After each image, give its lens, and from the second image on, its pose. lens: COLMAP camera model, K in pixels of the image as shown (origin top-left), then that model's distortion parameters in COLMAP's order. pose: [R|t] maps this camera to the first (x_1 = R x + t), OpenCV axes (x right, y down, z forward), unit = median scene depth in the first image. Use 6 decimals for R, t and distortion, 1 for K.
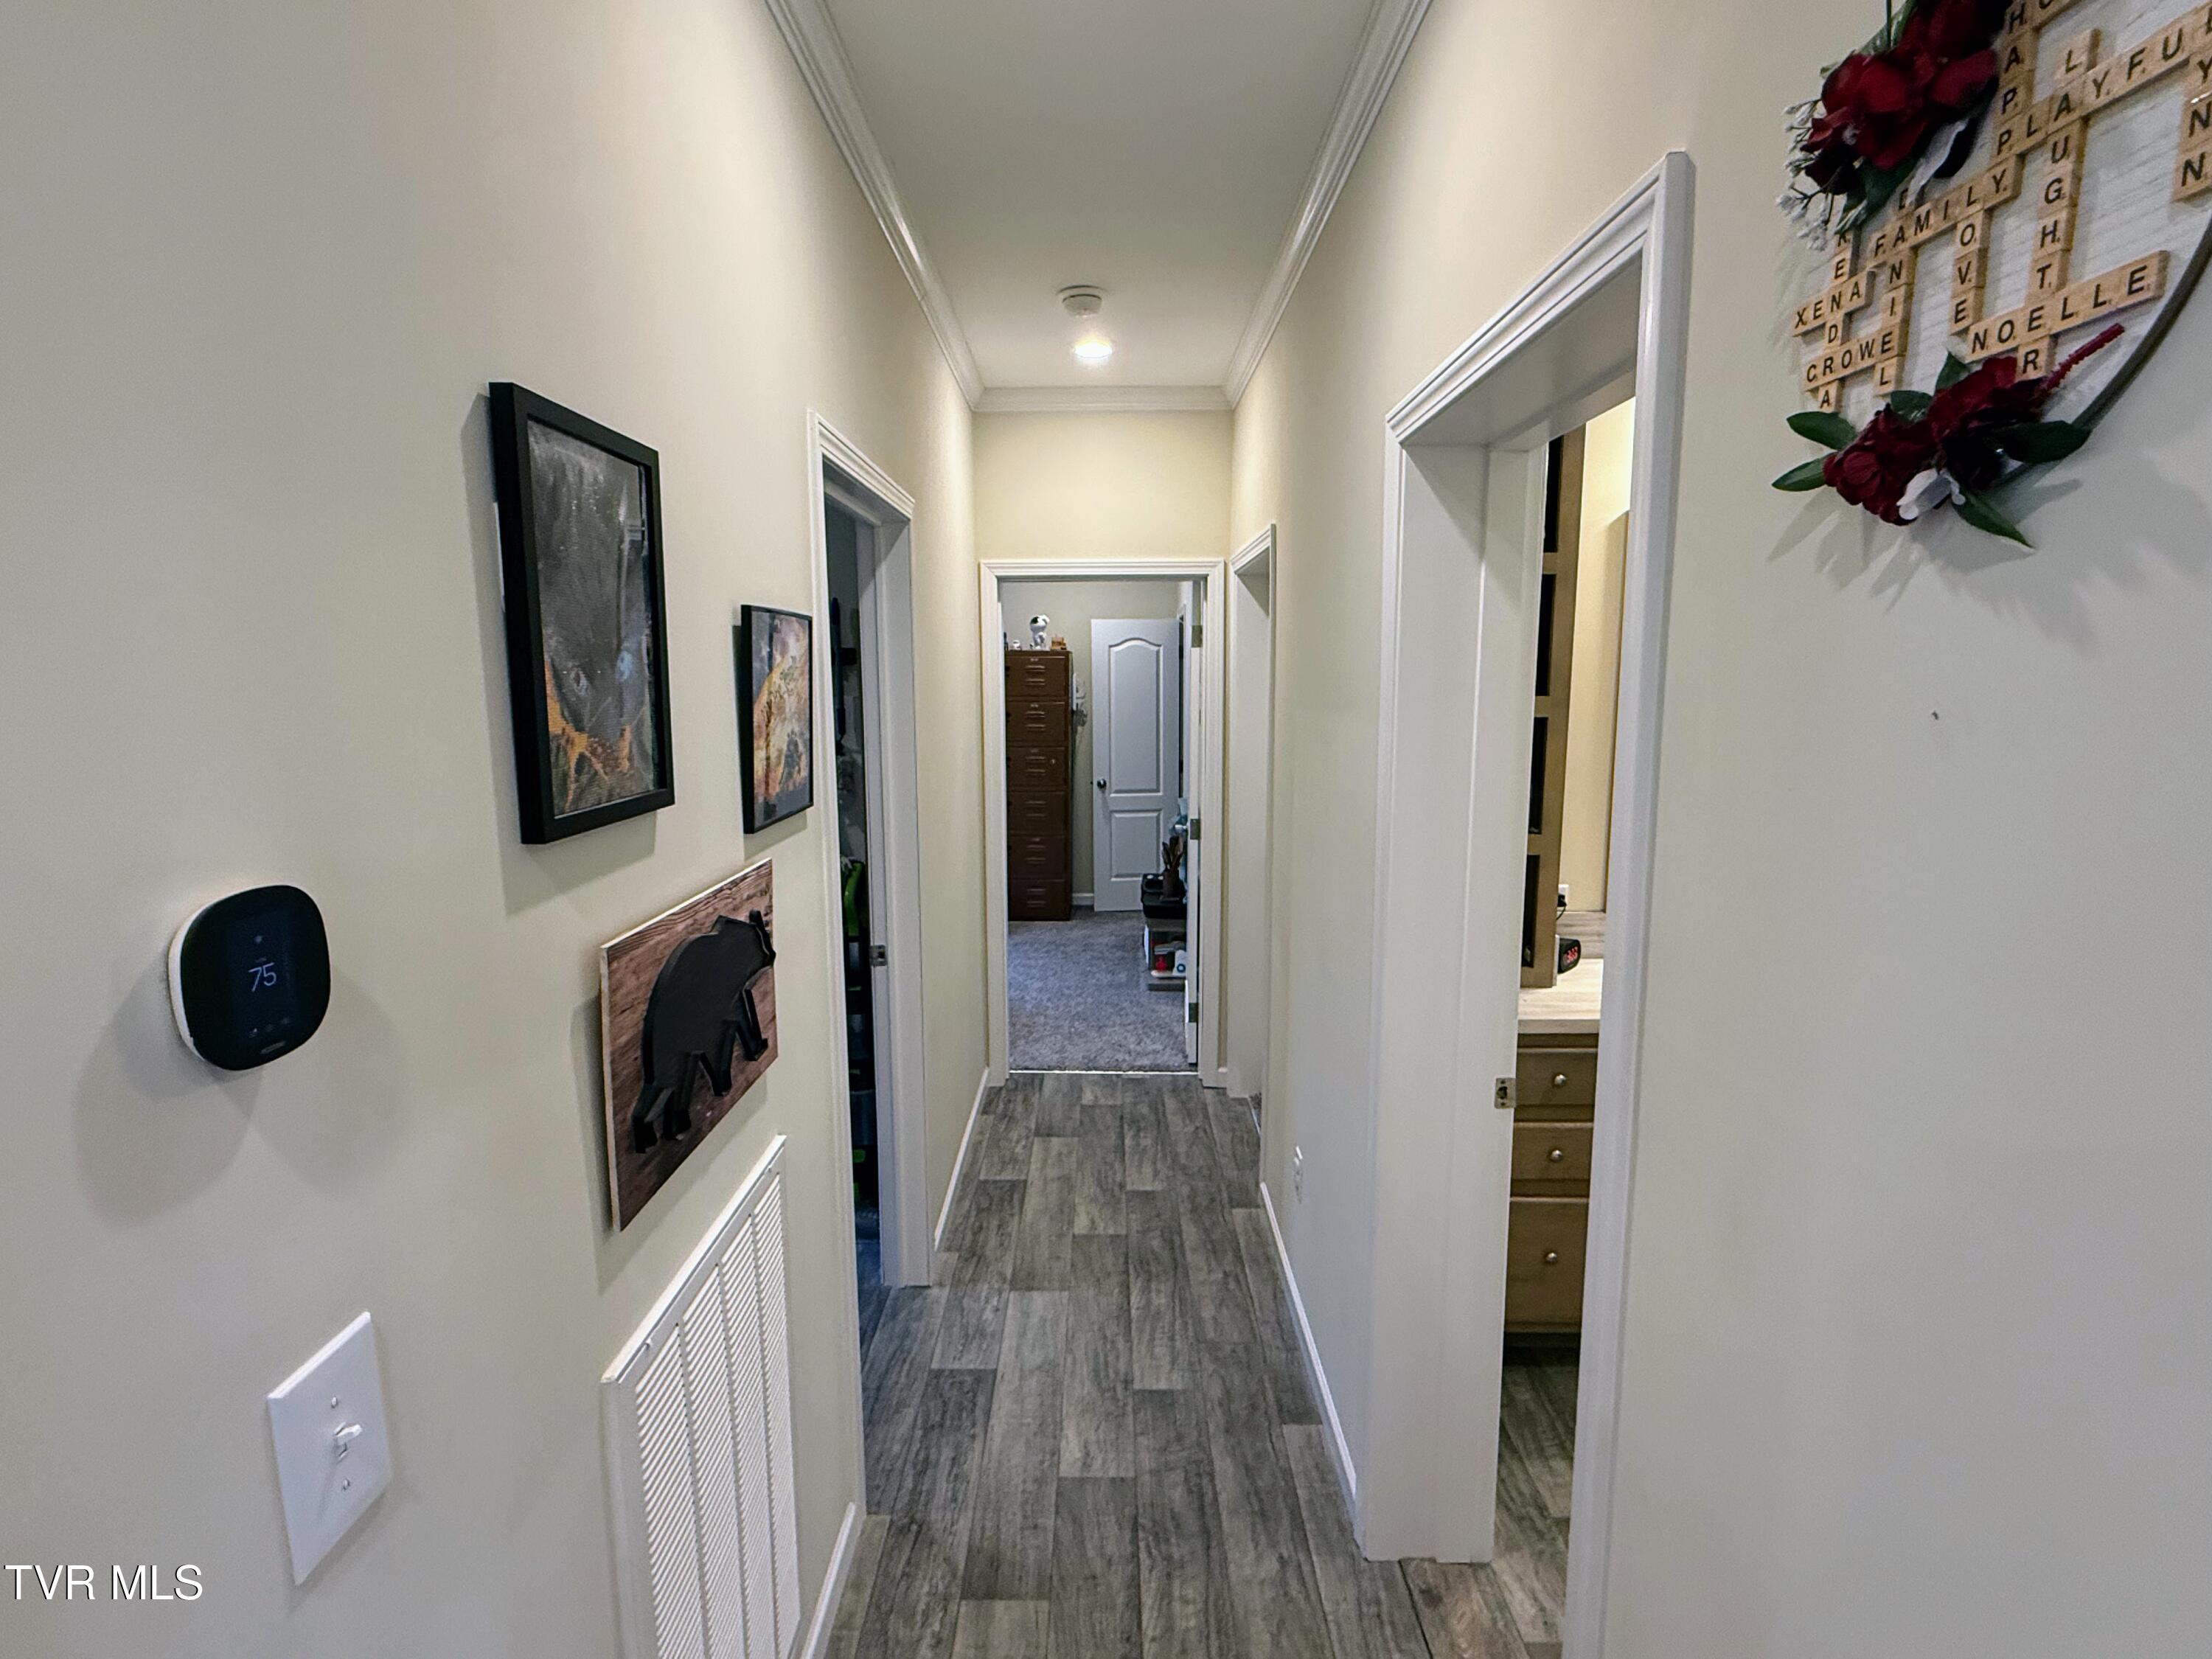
lens RADIAL K [[1091.6, 0, 1104.5], [0, 1091.6, 834.9], [0, 0, 1]] dist [0.000221, 0.000001]
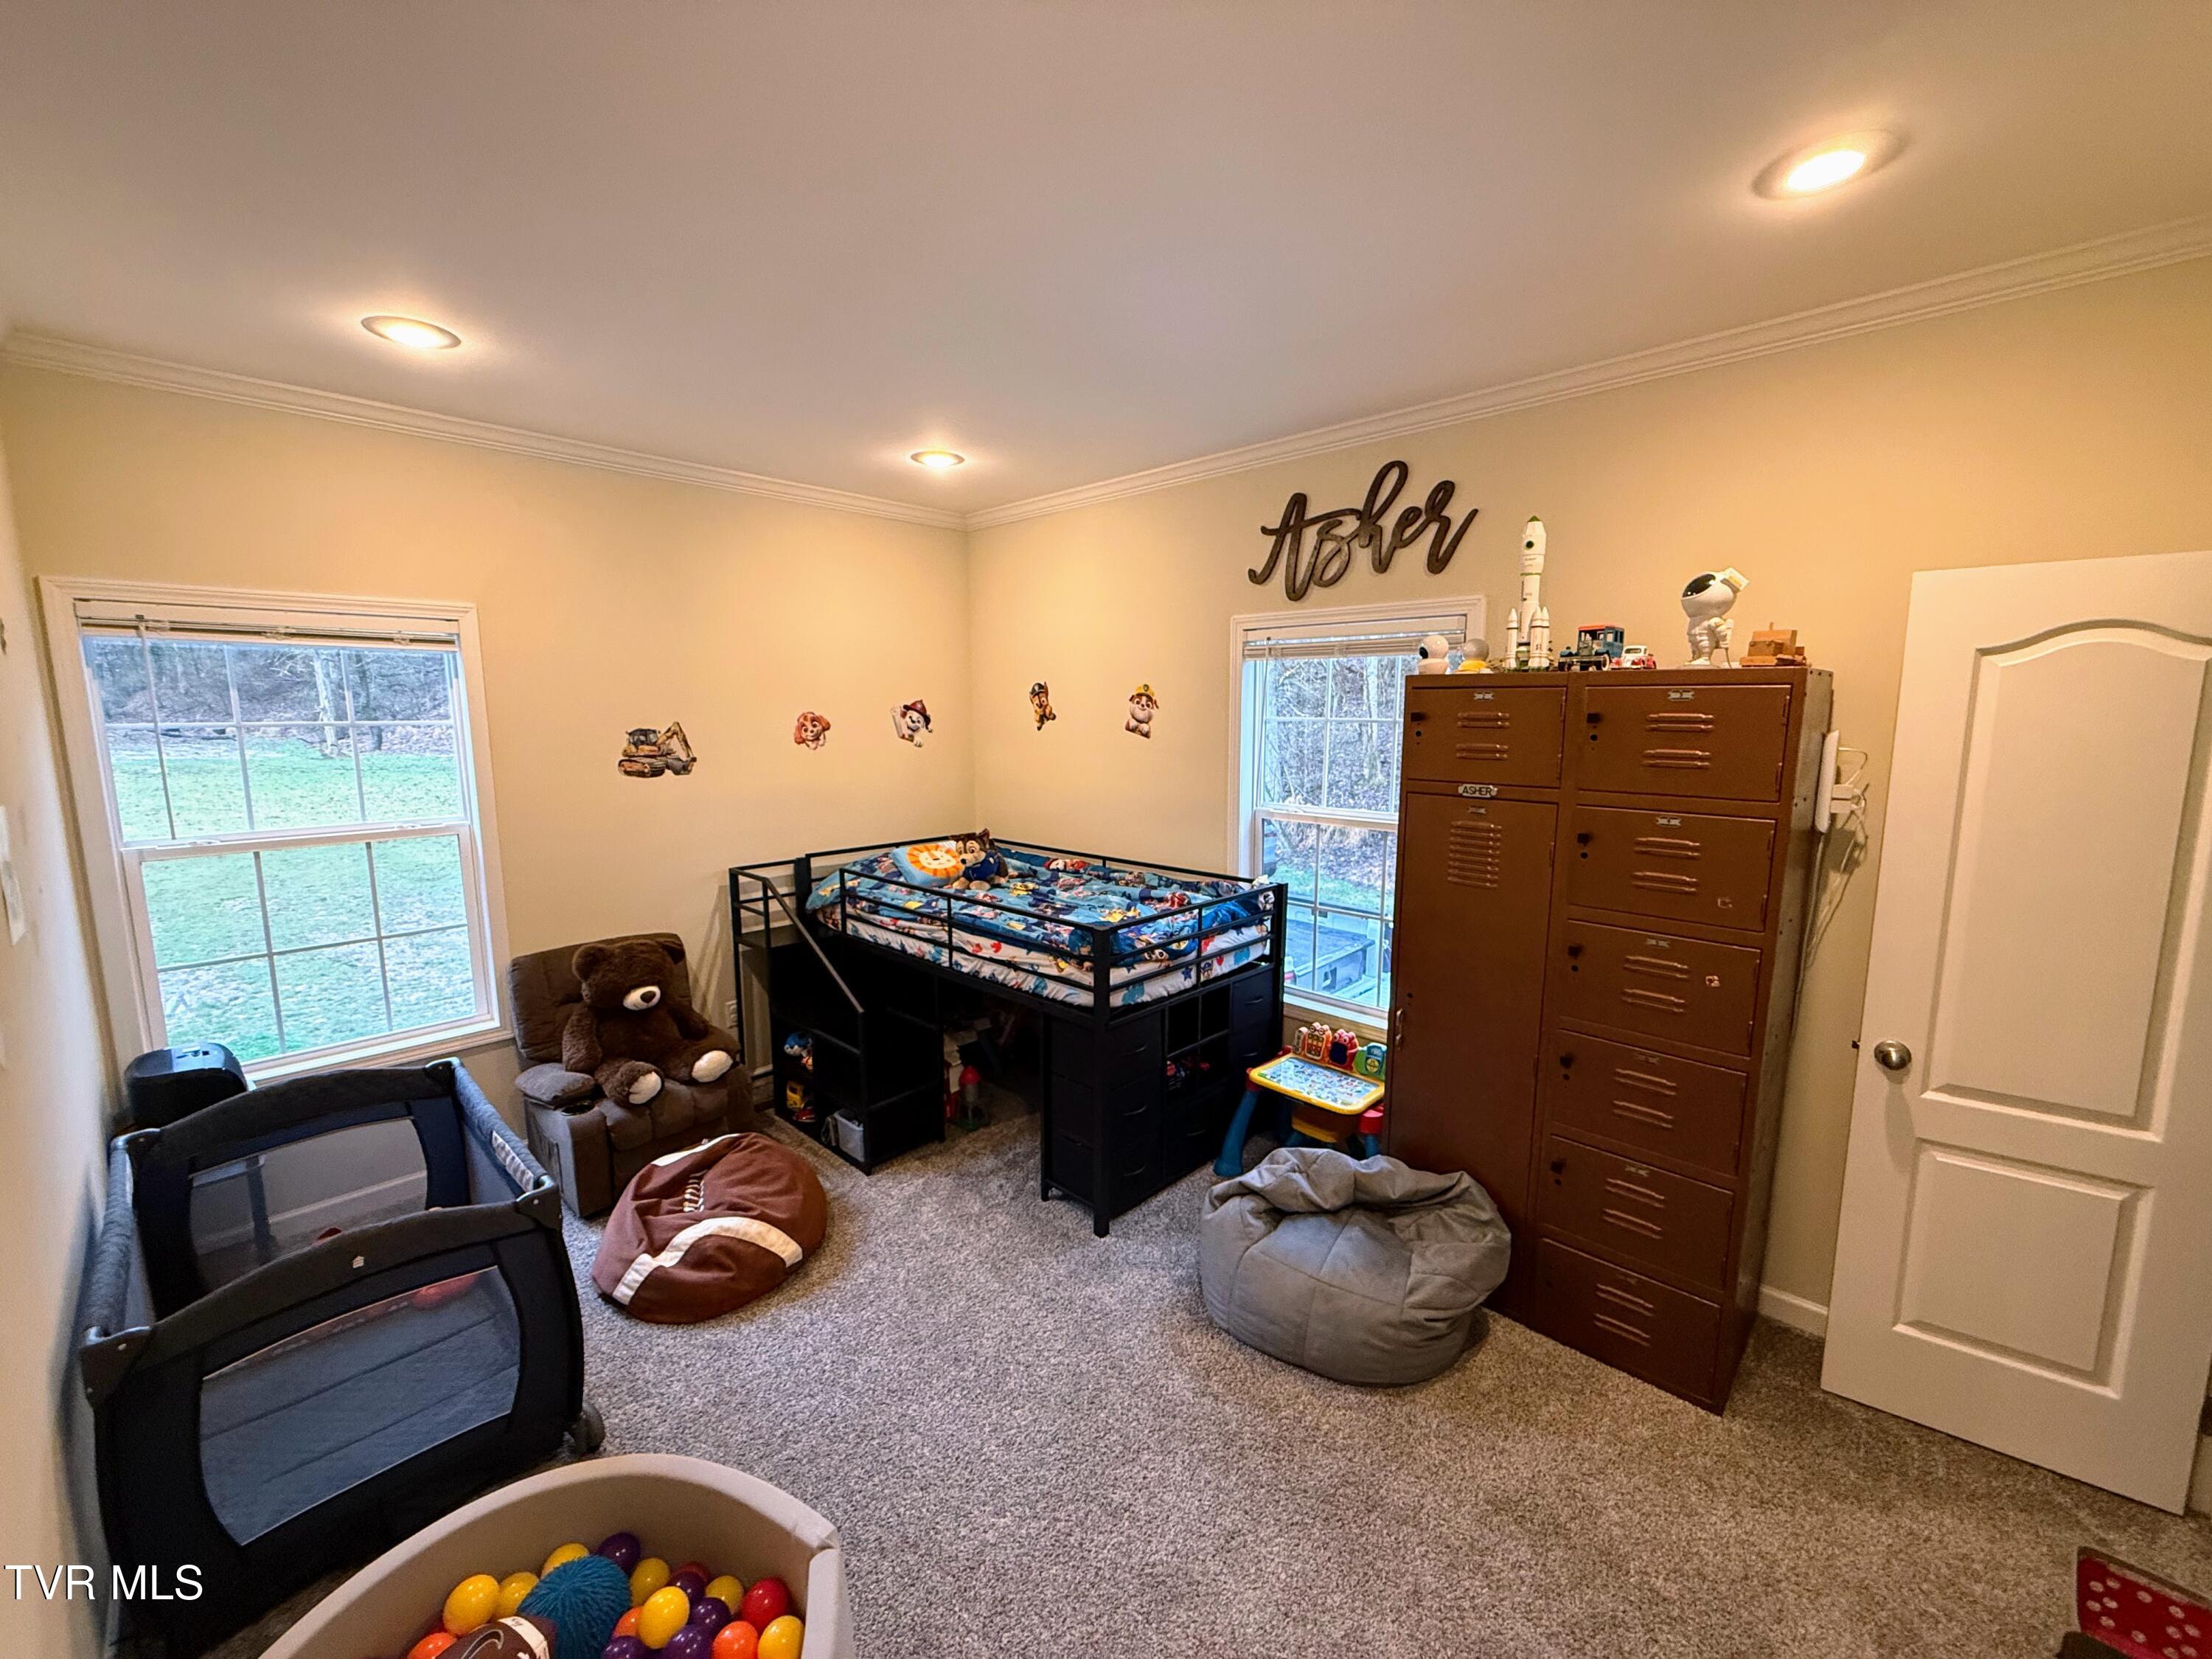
lens RADIAL K [[883.1, 0, 1101.2], [0, 883.1, 833.0], [0, 0, 1]] dist [0.001929, 0.000242]
pose [[0.726321, 0.100024, -0.680038, -0.001072], [-0.098331, 0.994300, 0.041224, -0.104928], [0.680285, 0.036927, 0.732017, 0.636157]]
